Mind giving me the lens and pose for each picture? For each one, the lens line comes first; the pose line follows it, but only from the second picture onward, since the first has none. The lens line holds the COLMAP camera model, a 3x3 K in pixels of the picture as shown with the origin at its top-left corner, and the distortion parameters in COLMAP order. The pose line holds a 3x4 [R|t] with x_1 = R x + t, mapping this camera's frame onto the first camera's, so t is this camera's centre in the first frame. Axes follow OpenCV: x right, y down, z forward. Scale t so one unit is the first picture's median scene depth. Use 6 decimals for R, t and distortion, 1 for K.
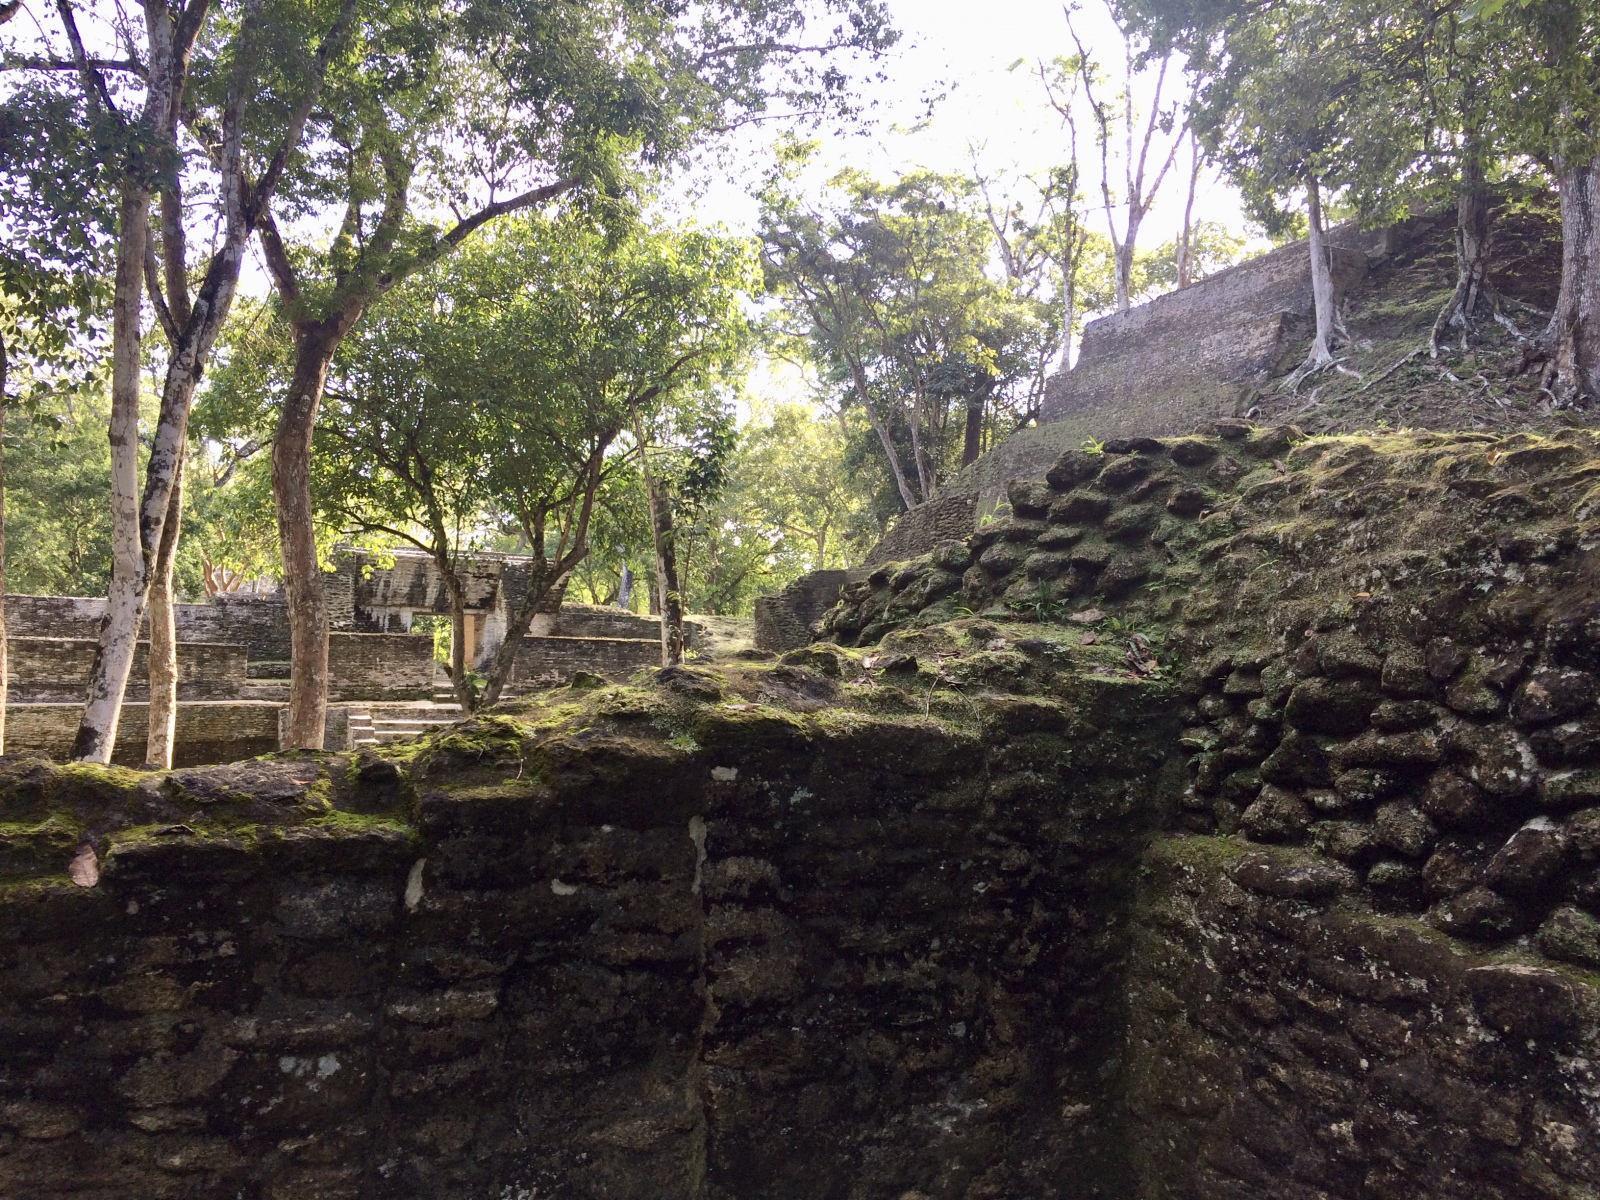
lens RADIAL K [[1363.3, 0, 806.3], [0, 1363.3, 602.8], [0, 0, 1]] dist [0.066690, -0.087720]
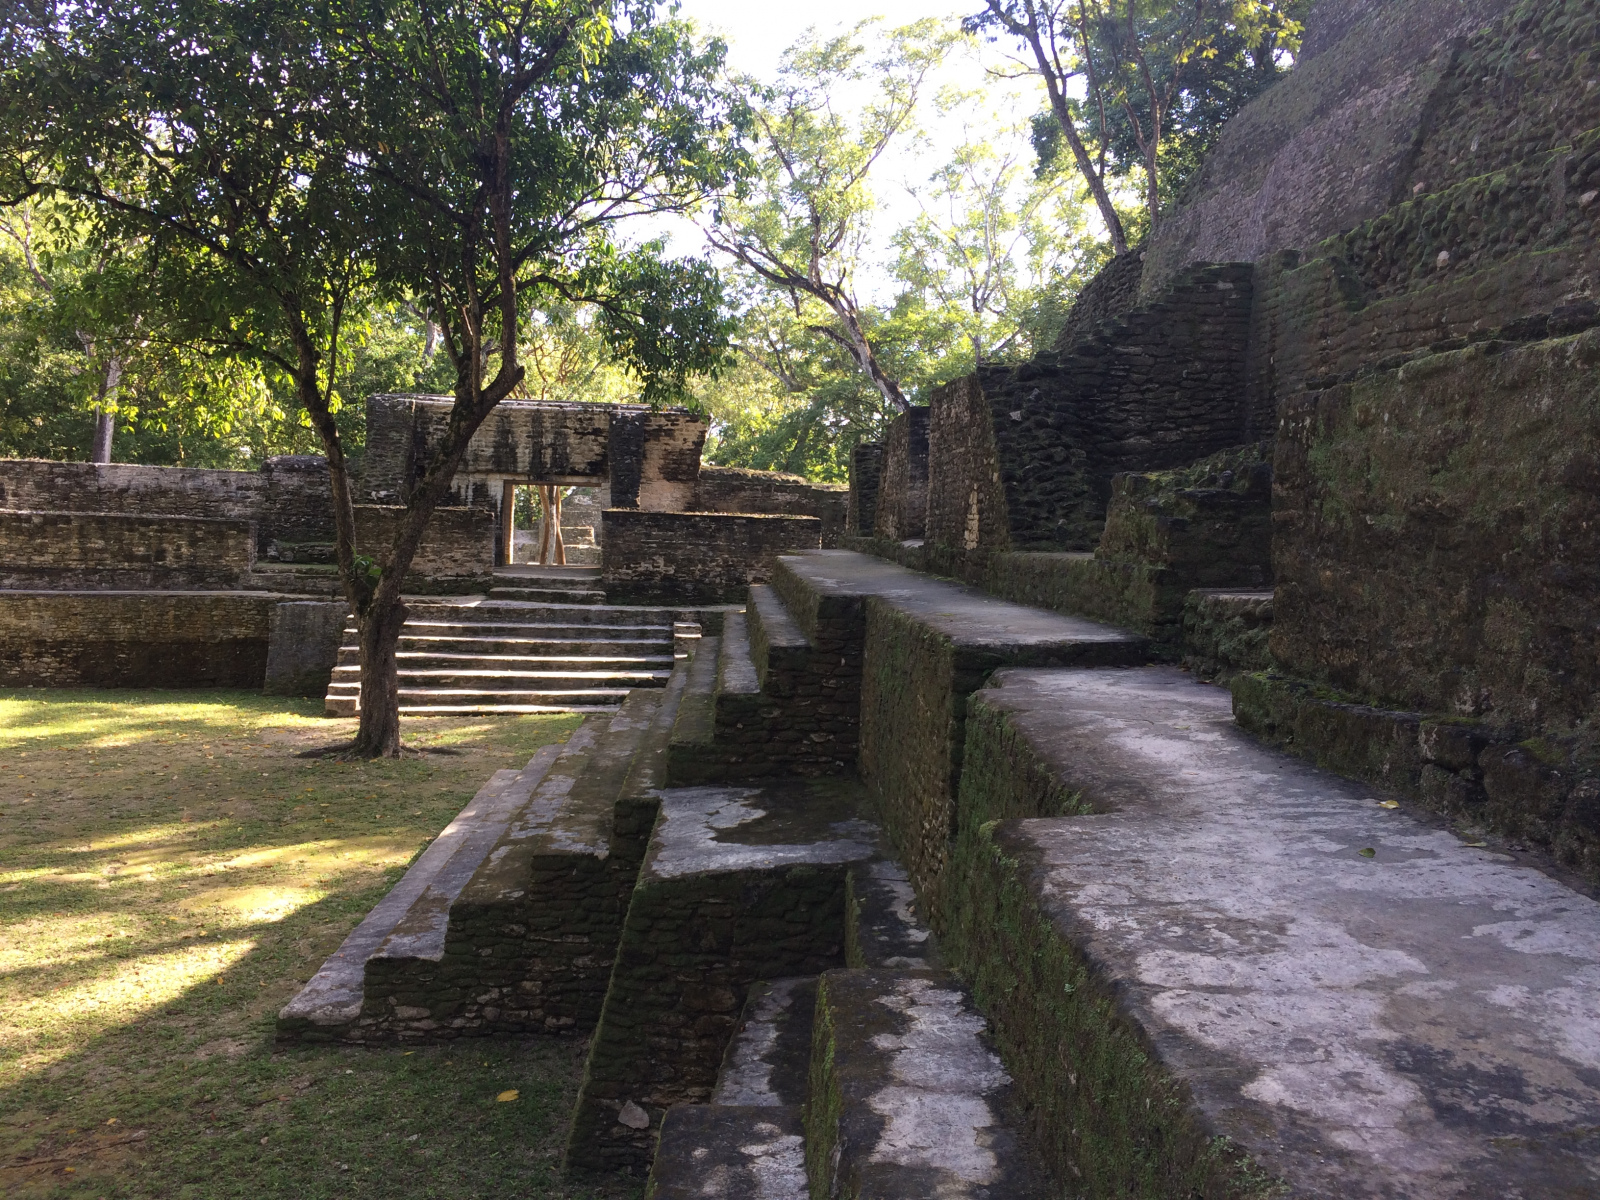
lens RADIAL K [[1363.3, 0, 814.3], [0, 1363.3, 613.4], [0, 0, 1]] dist [0.066690, -0.087720]
pose [[0.933557, 0.023477, -0.357659, 0.177862], [0.008577, 0.996103, 0.087774, 0.017522], [0.358326, -0.085010, 0.929718, 0.384593]]
